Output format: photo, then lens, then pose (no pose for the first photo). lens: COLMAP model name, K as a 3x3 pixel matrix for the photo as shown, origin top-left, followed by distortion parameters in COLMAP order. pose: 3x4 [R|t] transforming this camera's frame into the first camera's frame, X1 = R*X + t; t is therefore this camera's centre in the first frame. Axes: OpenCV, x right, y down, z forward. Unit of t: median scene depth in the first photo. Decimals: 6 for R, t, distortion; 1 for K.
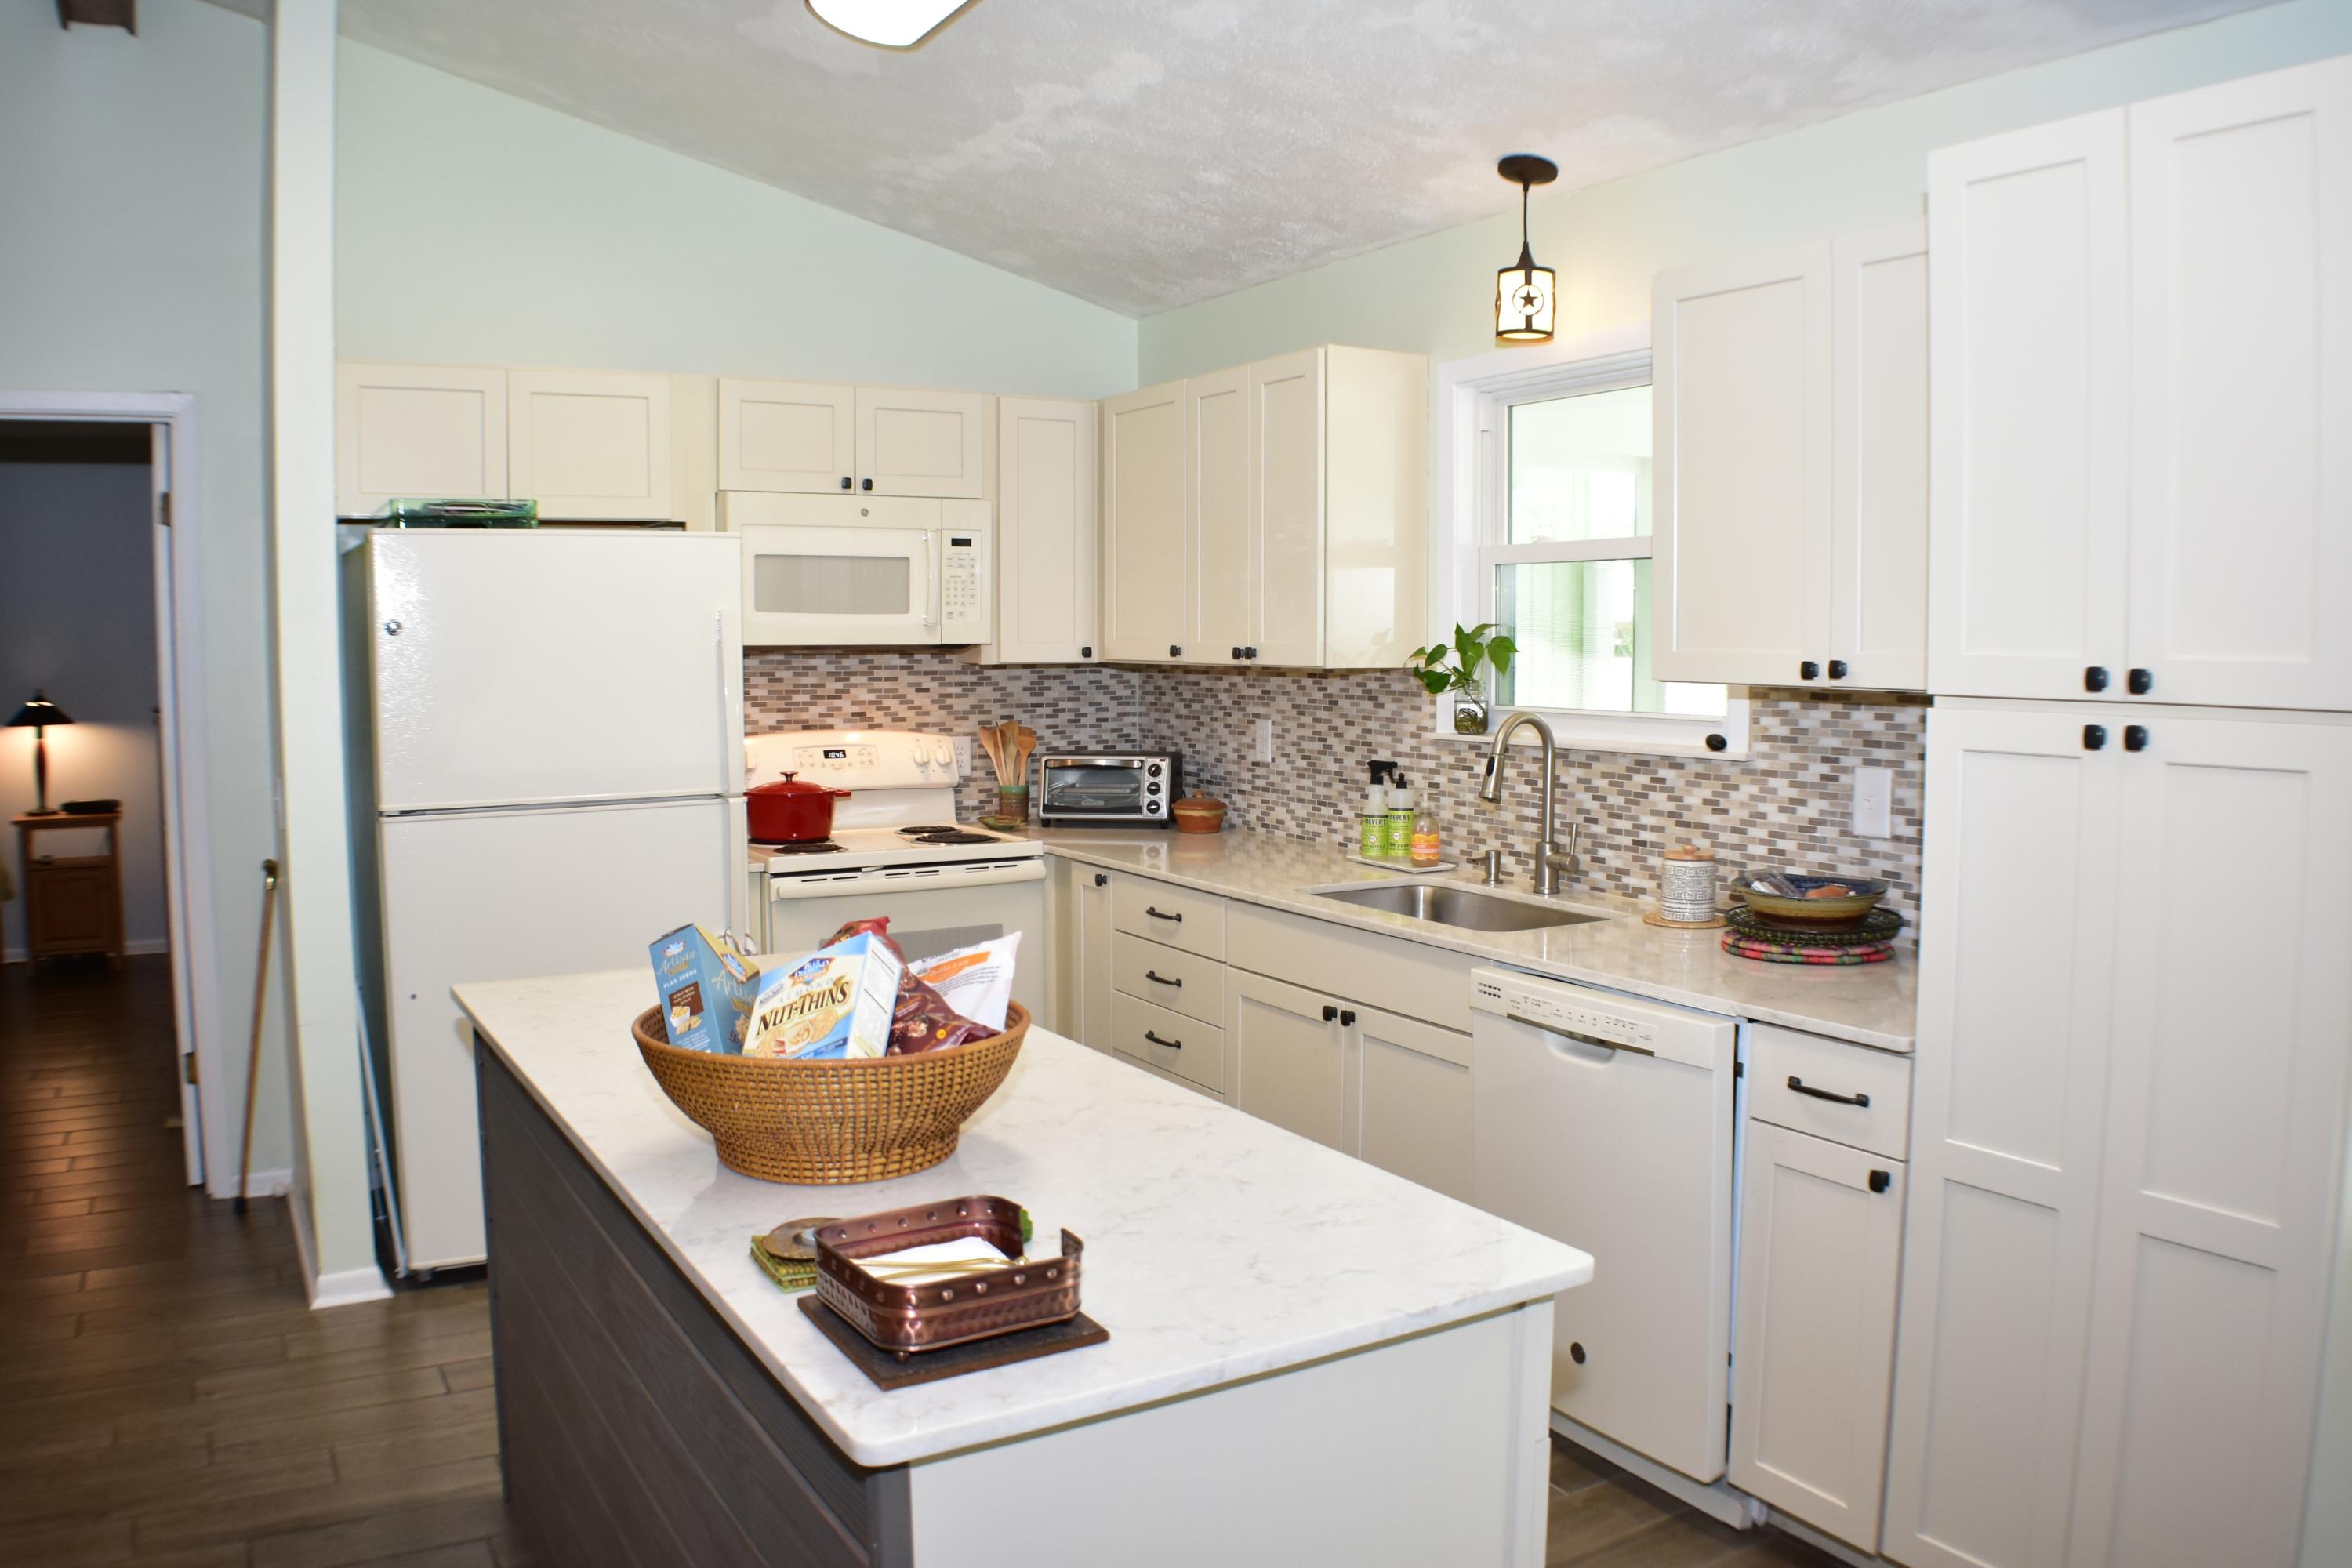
lens RADIAL K [[1736.6, 0, 1176.0], [0, 1736.6, 784.0], [0, 0, 1]] dist [-0.162193, 0.046949]
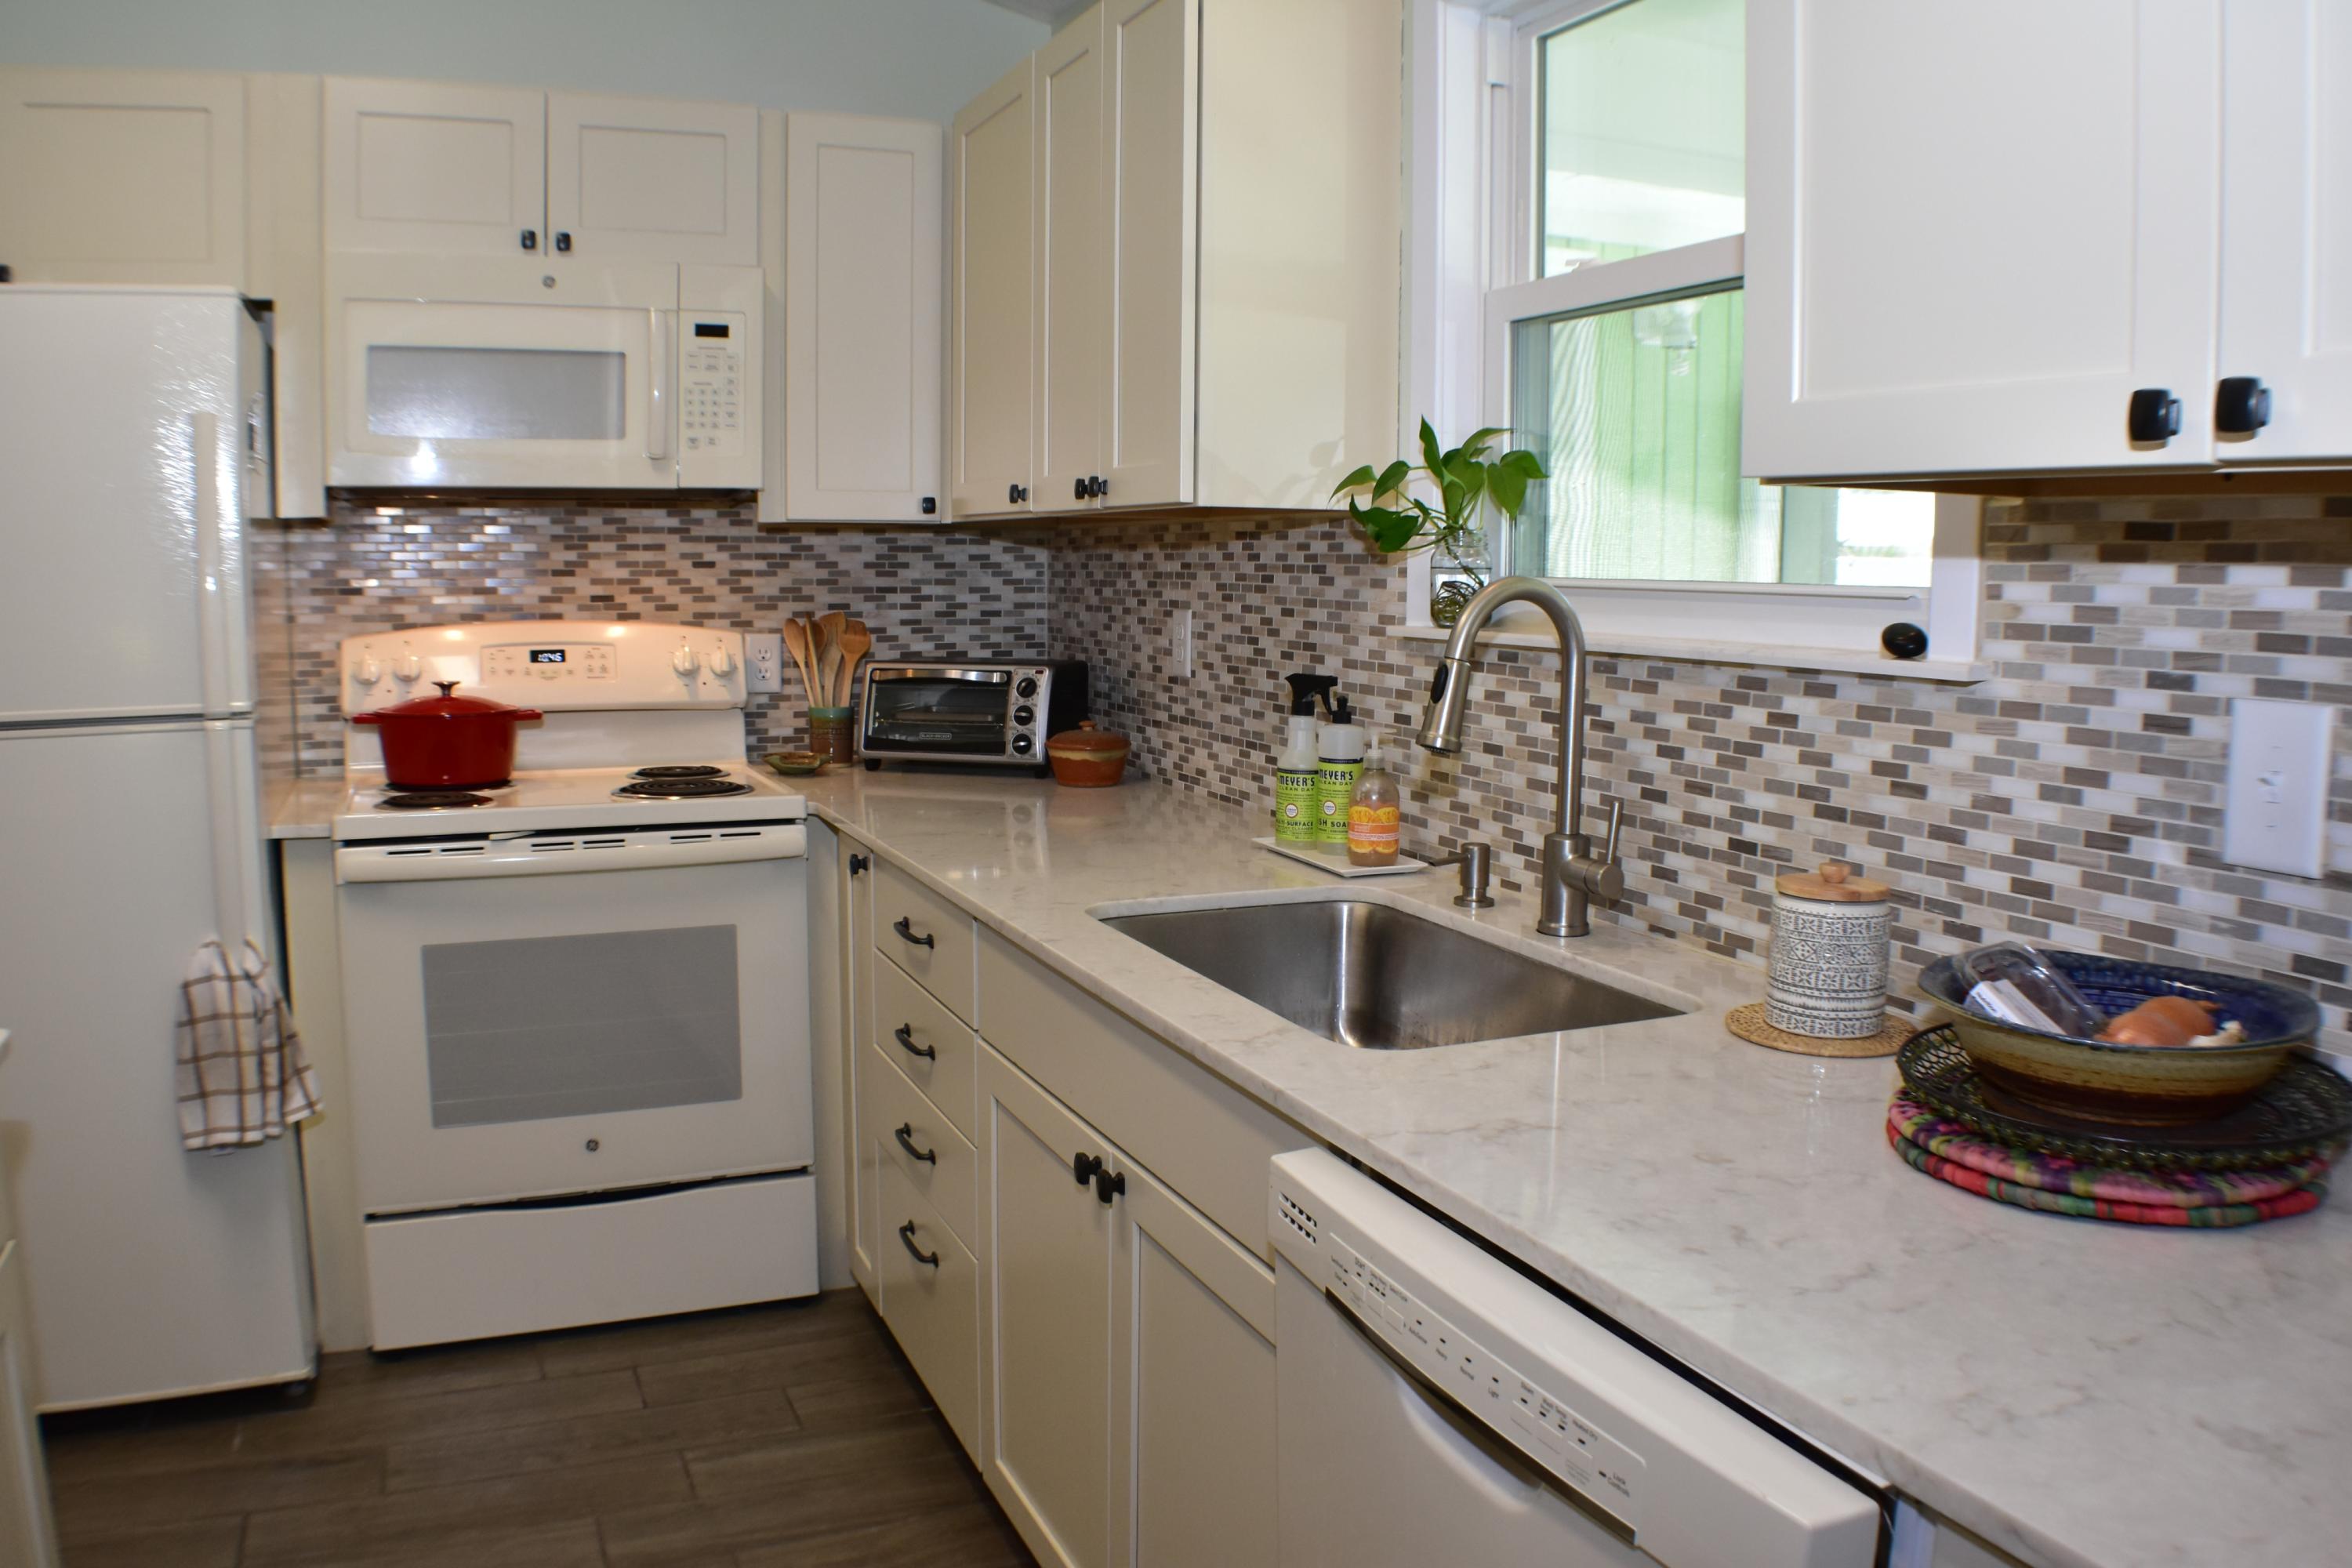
lens RADIAL K [[1736.6, 0, 1176.0], [0, 1736.6, 784.0], [0, 0, 1]] dist [-0.162193, 0.046949]
pose [[0.992425, 0.024423, -0.120396, 0.161693], [-0.019306, 0.998868, 0.043482, -0.001467], [0.121322, -0.040829, 0.991773, 0.479342]]
